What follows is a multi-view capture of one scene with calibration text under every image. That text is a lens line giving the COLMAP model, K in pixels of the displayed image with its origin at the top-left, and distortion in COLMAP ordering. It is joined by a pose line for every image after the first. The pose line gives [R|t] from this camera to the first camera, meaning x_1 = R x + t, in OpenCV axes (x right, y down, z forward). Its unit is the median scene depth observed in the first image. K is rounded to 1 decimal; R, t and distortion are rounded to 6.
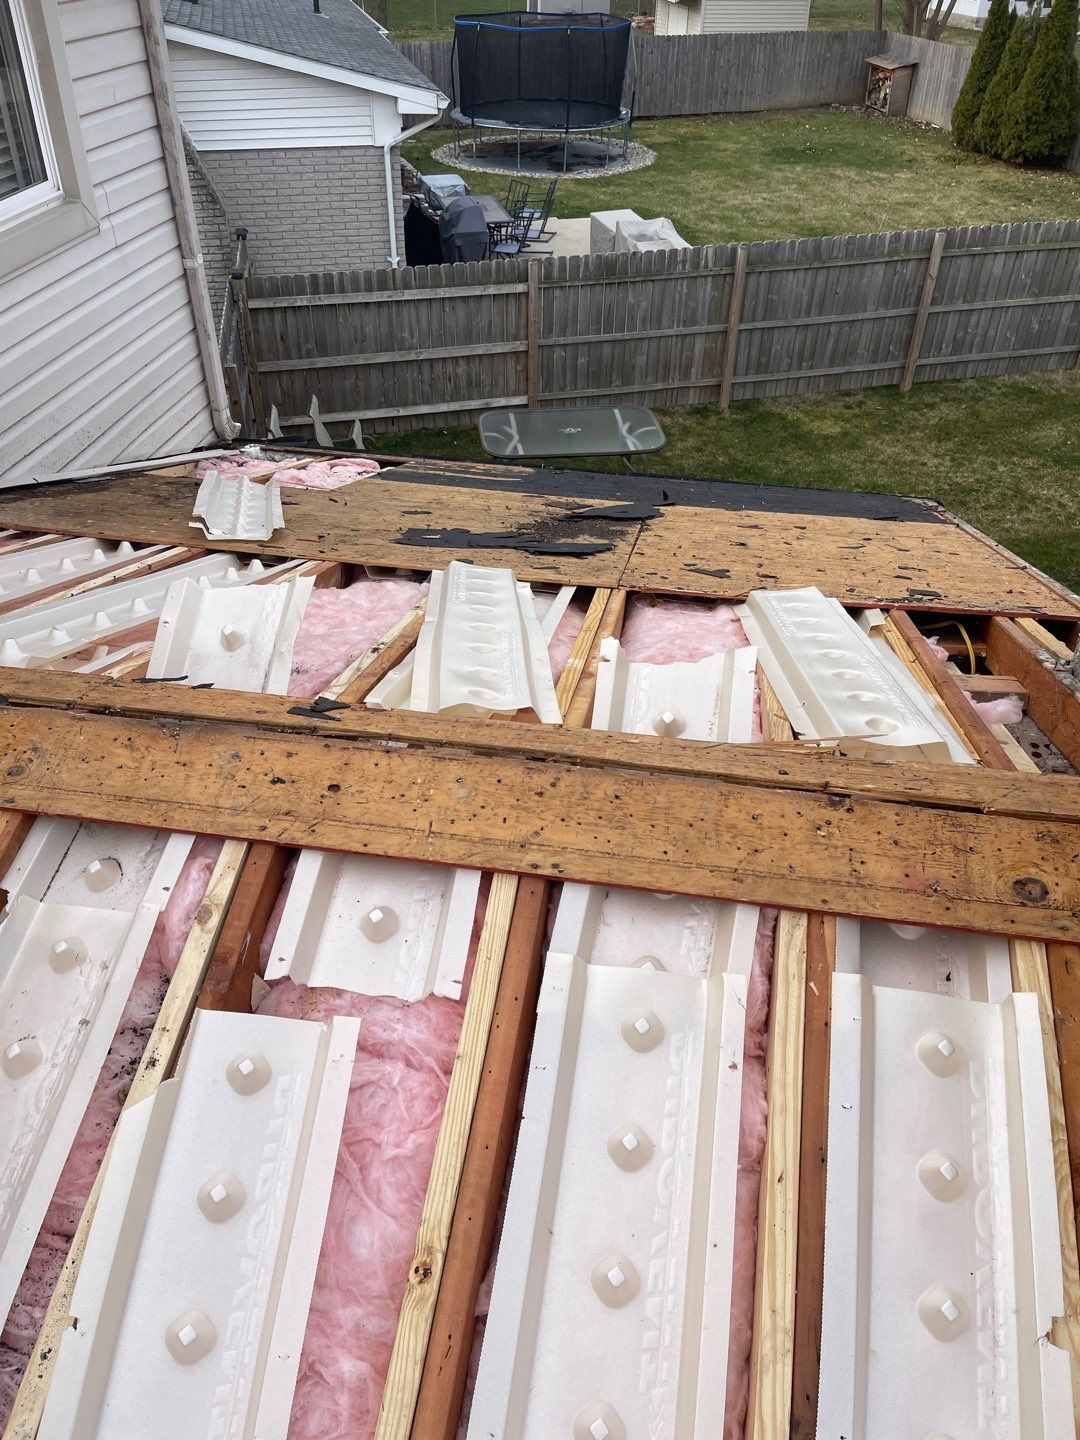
lens RADIAL K [[1077.5, 0, 523.2], [0, 1077.5, 717.2], [0, 0, 1]] dist [0.049416, -0.071663]
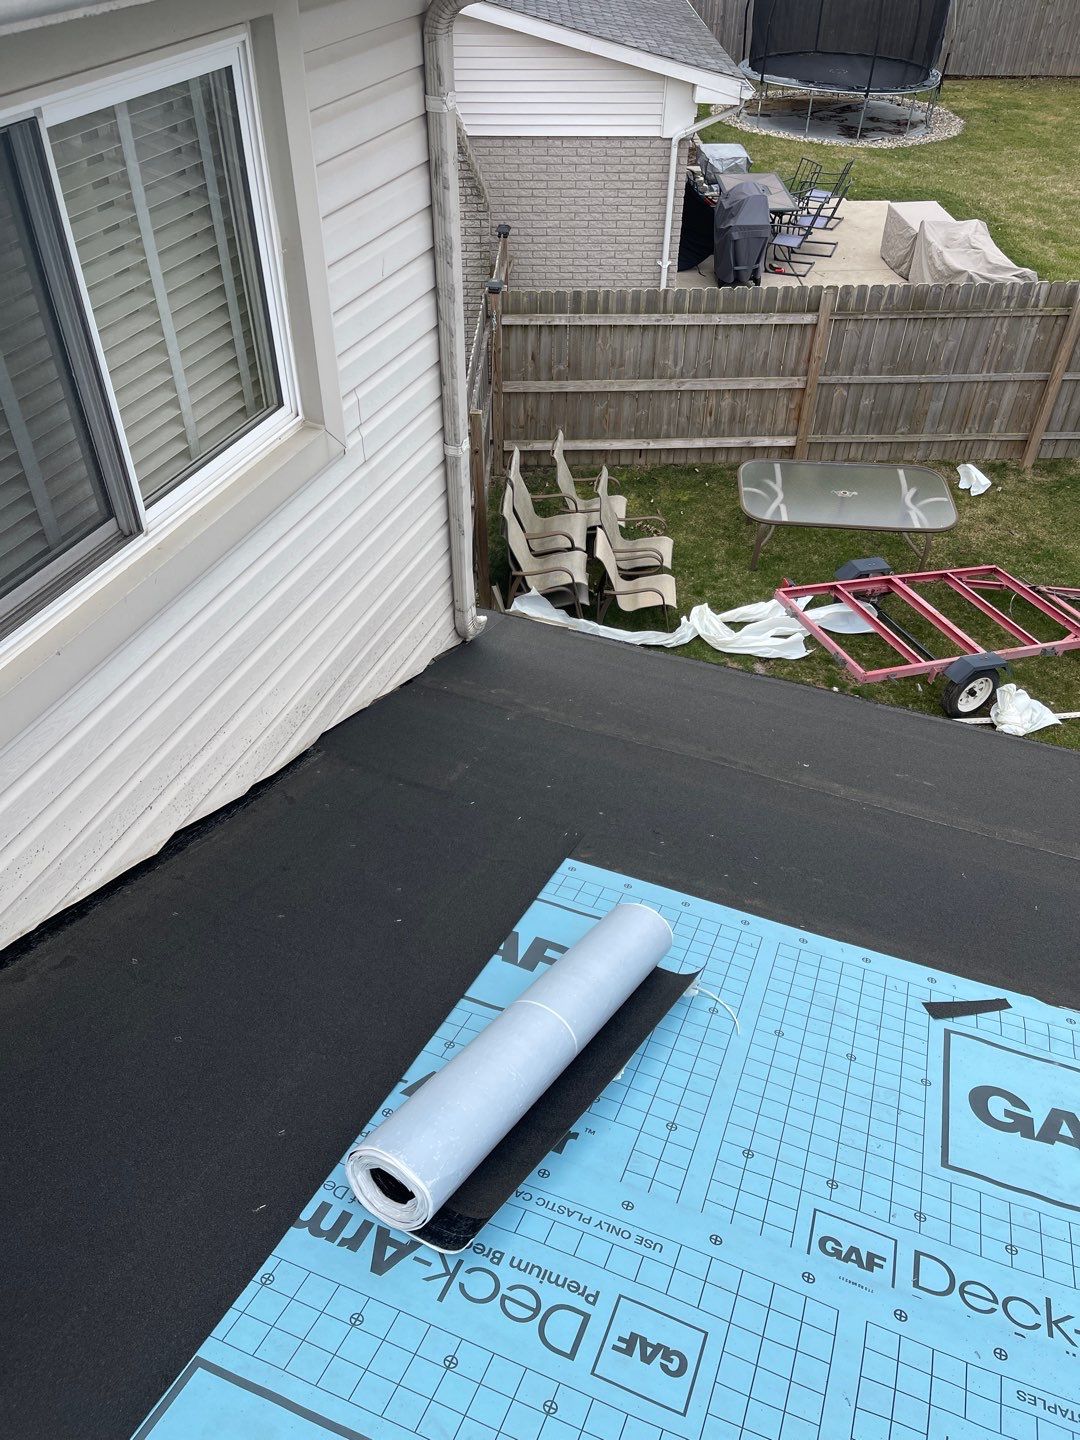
lens RADIAL K [[1085.7, 0, 540.0], [0, 1085.7, 720.0], [0, 0, 1]] dist [0.072058, -0.105104]
pose [[0.979437, 0.133768, -0.151028, -0.034625], [-0.125560, 0.990104, 0.062675, -0.097403], [0.157917, -0.042423, 0.986541, 0.077834]]
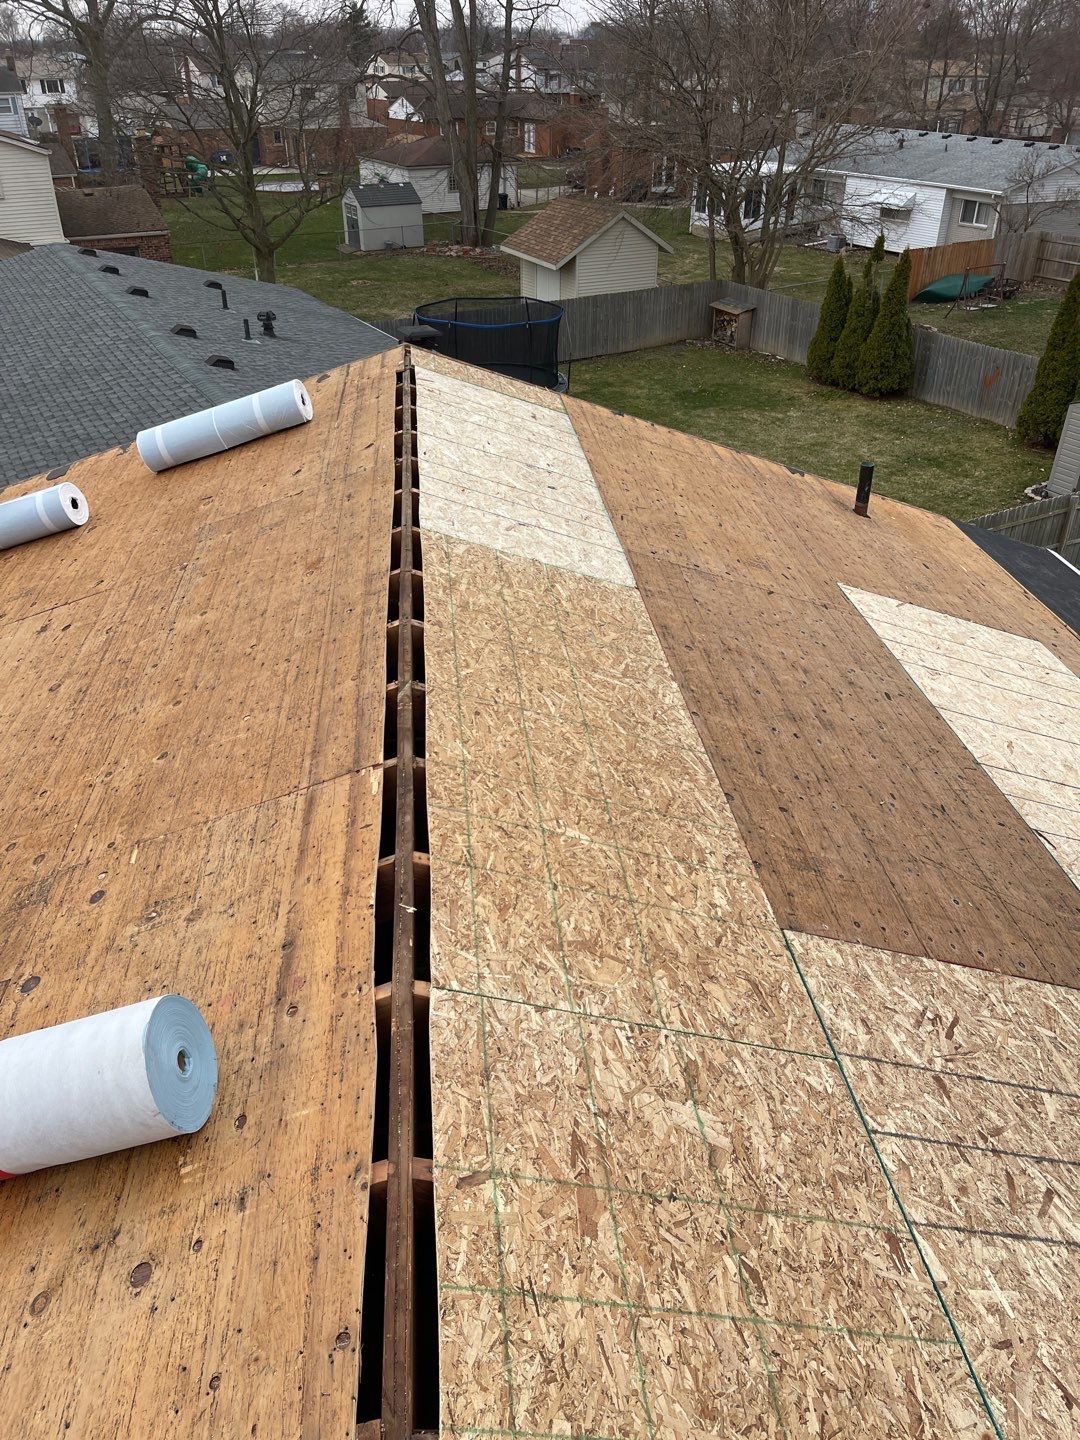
lens RADIAL K [[1085.8, 0, 545.1], [0, 1085.8, 738.6], [0, 0, 1]] dist [0.063210, -0.076719]
pose [[0.957480, -0.151592, 0.245462, -0.615048], [0.173074, 0.982537, -0.068319, -0.177177], [-0.230819, 0.107897, 0.966996, -0.265920]]
